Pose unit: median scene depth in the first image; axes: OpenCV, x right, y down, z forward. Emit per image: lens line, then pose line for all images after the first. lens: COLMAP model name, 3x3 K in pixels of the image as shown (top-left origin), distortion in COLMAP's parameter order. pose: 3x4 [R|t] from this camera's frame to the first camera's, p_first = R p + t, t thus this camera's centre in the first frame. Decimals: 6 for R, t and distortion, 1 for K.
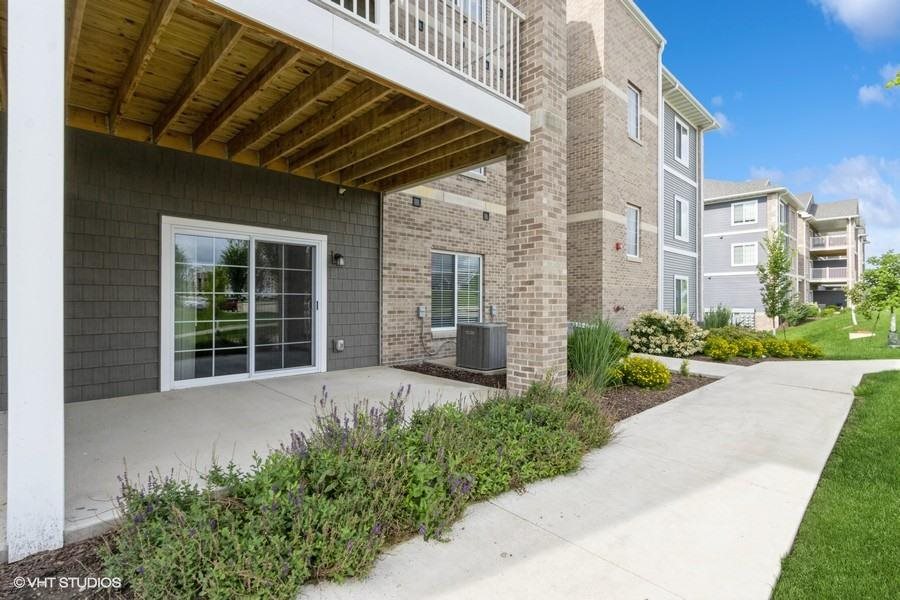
lens RADIAL K [[417.8, 0, 450.0], [0, 417.8, 300.0], [0, 0, 1]] dist [-0.000552, 0.000334]
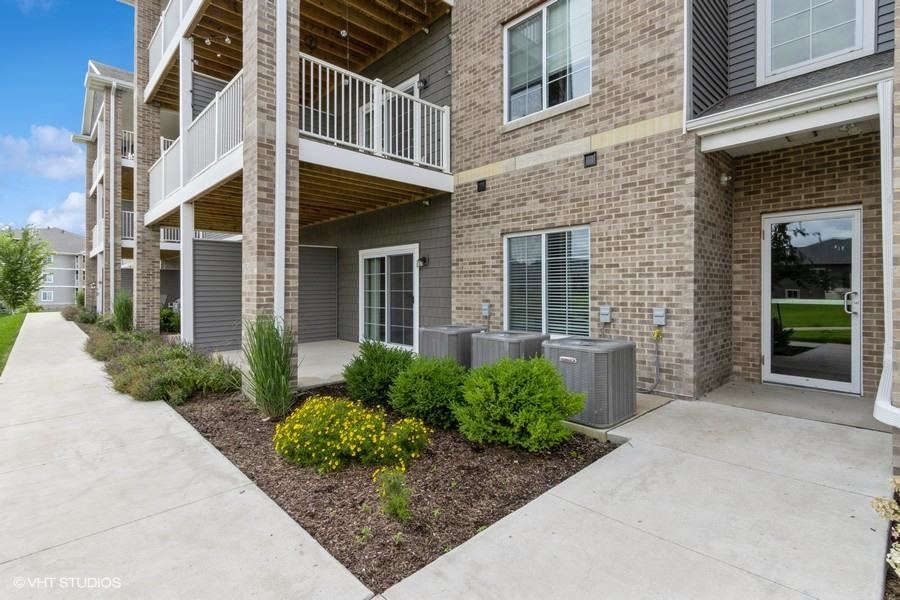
lens RADIAL K [[417.8, 0, 450.0], [0, 417.8, 300.0], [0, 0, 1]] dist [-0.000552, 0.000334]
pose [[0.020112, 0.012845, -0.999715, 0.830387], [-0.006987, 0.999895, 0.012707, -0.002578], [0.999773, 0.006730, 0.020200, 0.936575]]
